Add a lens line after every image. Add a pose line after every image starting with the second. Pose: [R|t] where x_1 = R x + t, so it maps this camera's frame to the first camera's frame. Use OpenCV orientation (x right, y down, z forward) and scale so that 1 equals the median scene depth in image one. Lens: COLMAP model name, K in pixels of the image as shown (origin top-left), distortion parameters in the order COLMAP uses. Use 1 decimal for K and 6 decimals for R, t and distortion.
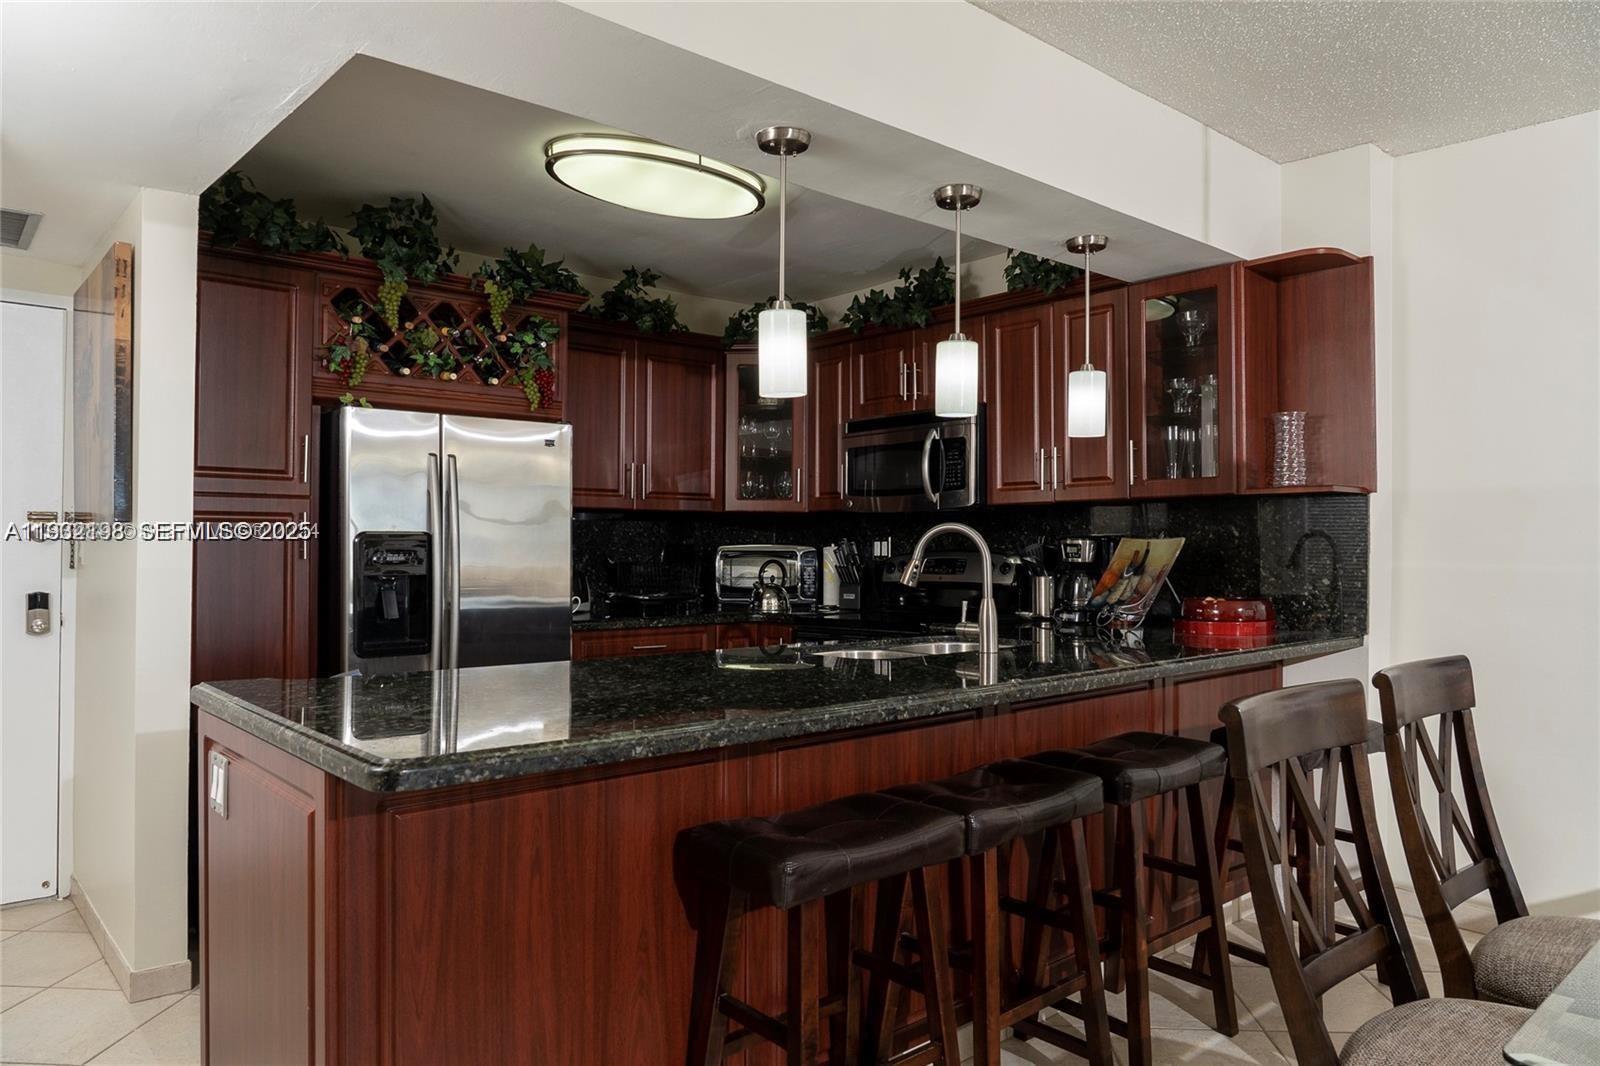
lens RADIAL K [[1072.7, 0, 802.8], [0, 1072.7, 533.5], [0, 0, 1]] dist [-0.020307, 0.006604]
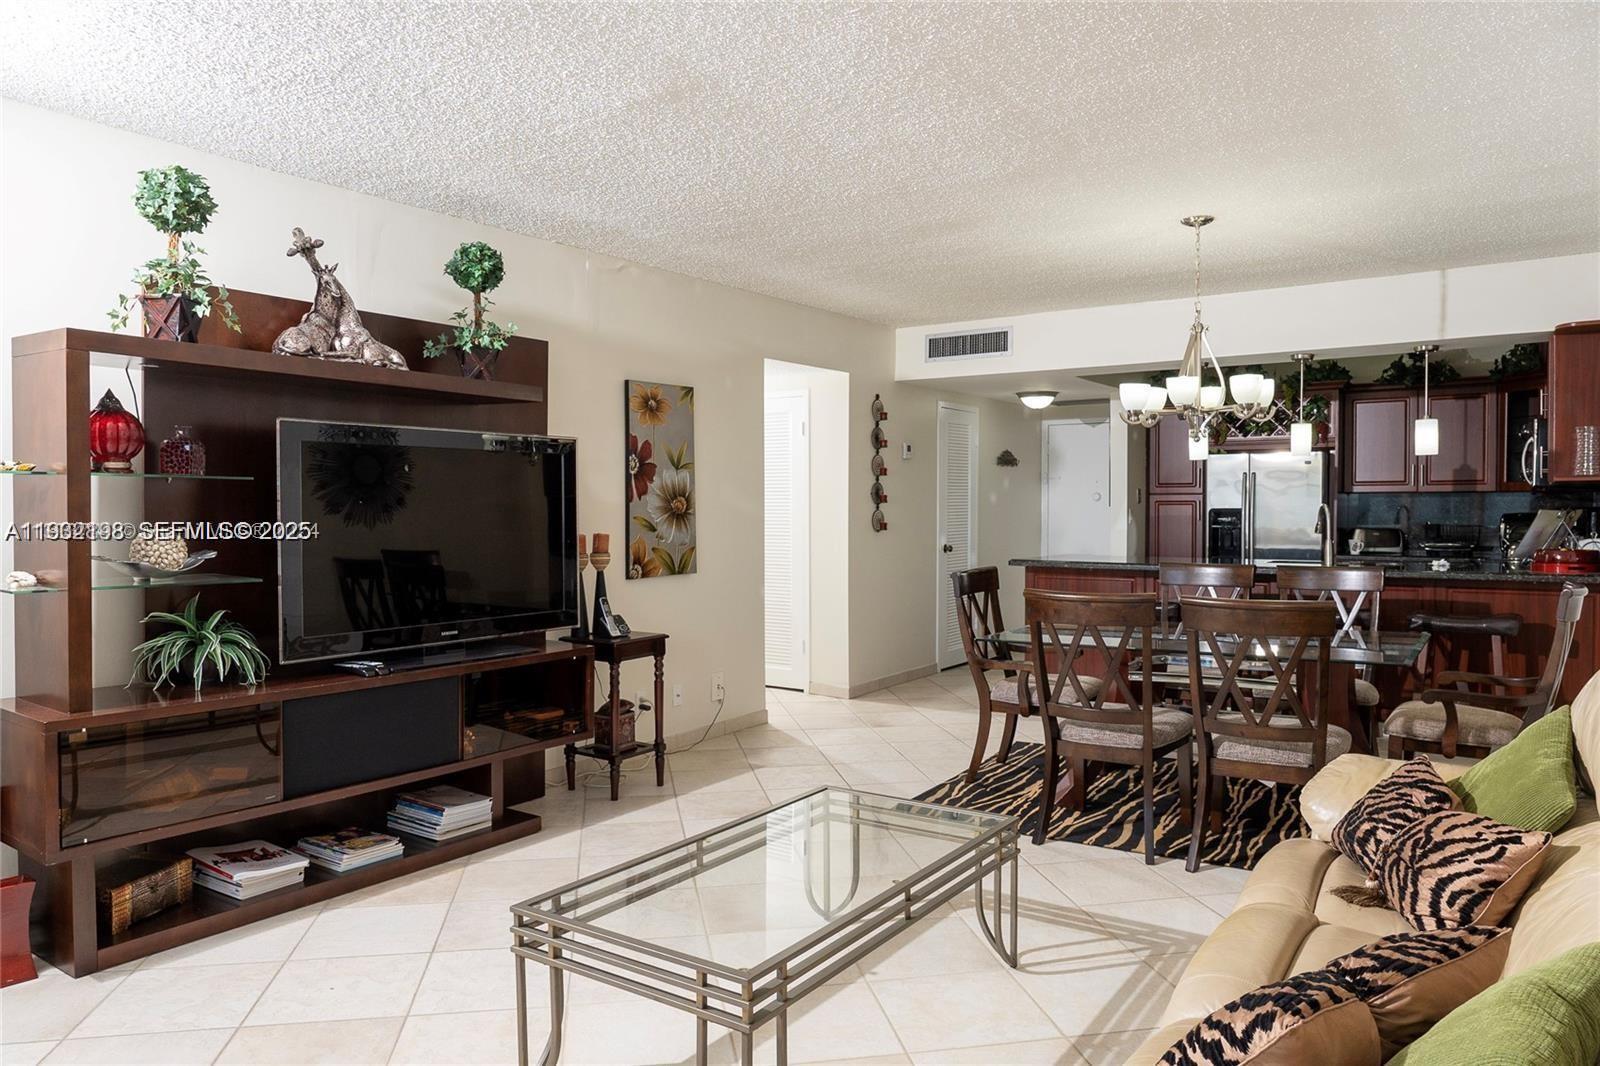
lens RADIAL K [[1072.7, 0, 808.8], [0, 1072.7, 536.8], [0, 0, 1]] dist [-0.020307, 0.006604]
pose [[0.247422, 0.021269, -0.968674, 1.462684], [0.012297, 0.999610, 0.025089, -0.007717], [0.968830, -0.018119, 0.247064, -0.387552]]
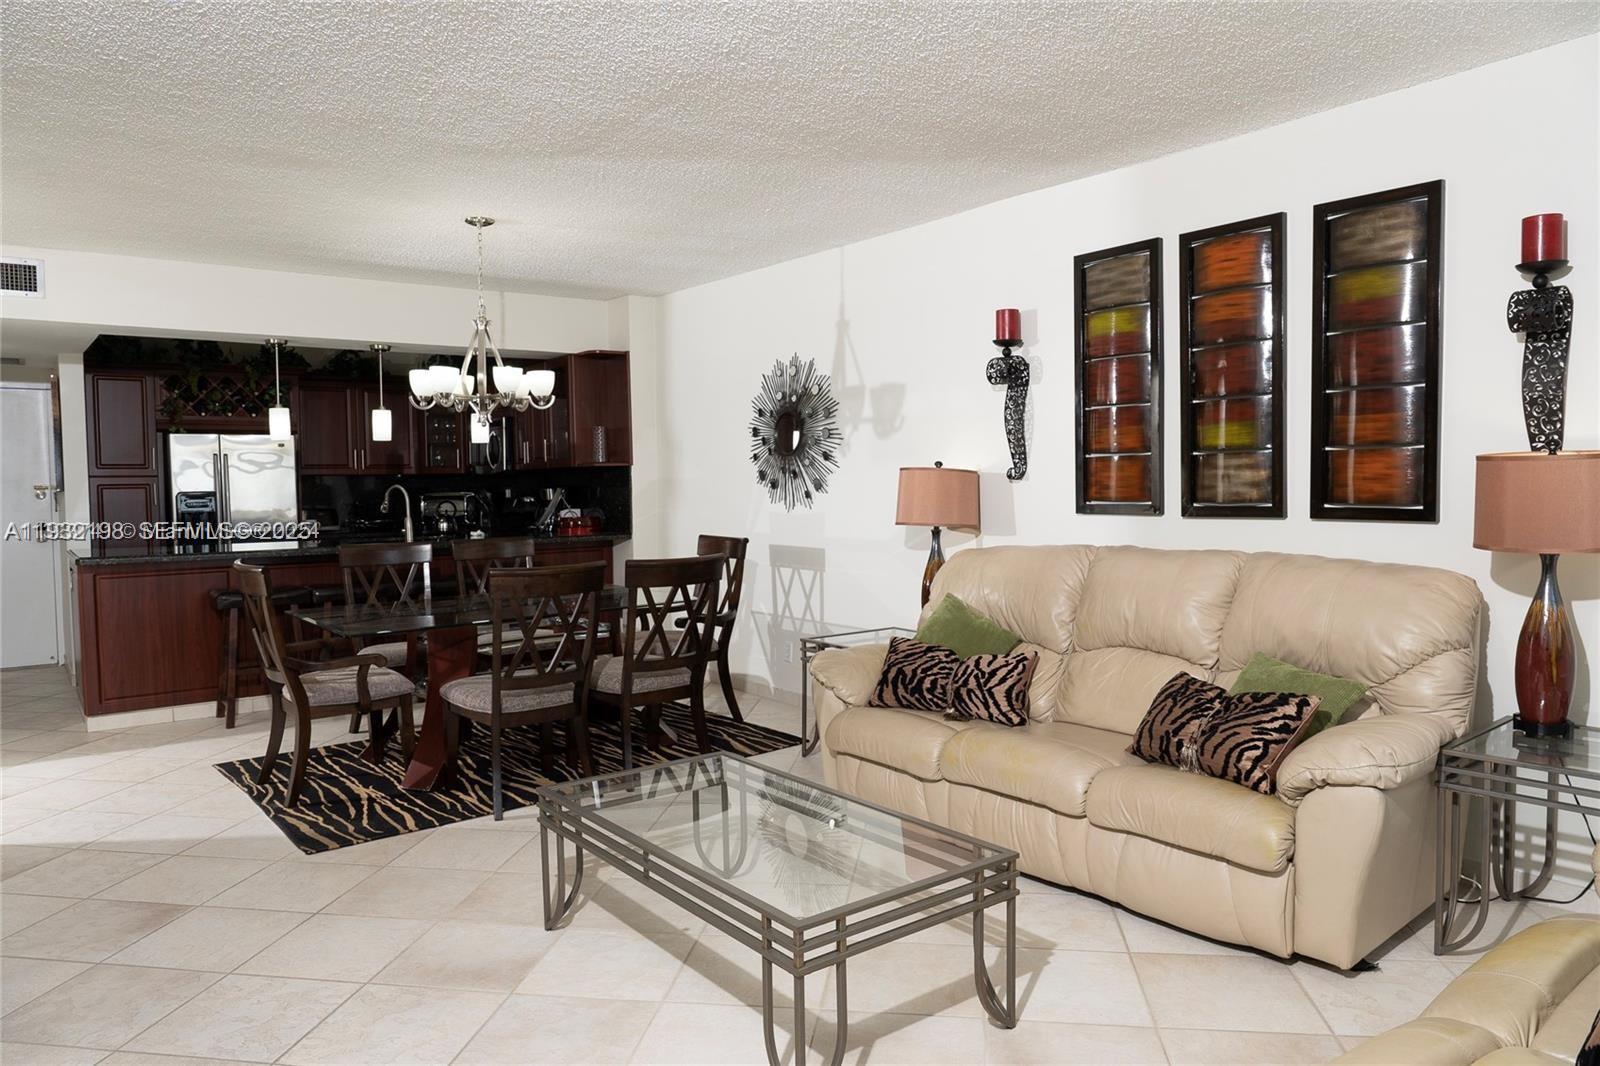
lens RADIAL K [[1072.7, 0, 797.2], [0, 1072.7, 533.1], [0, 0, 1]] dist [-0.020307, 0.006604]
pose [[0.997016, -0.014104, -0.075895, 0.885228], [0.018492, 0.998178, 0.057428, -0.017153], [0.074947, -0.058660, 0.995461, -0.938636]]
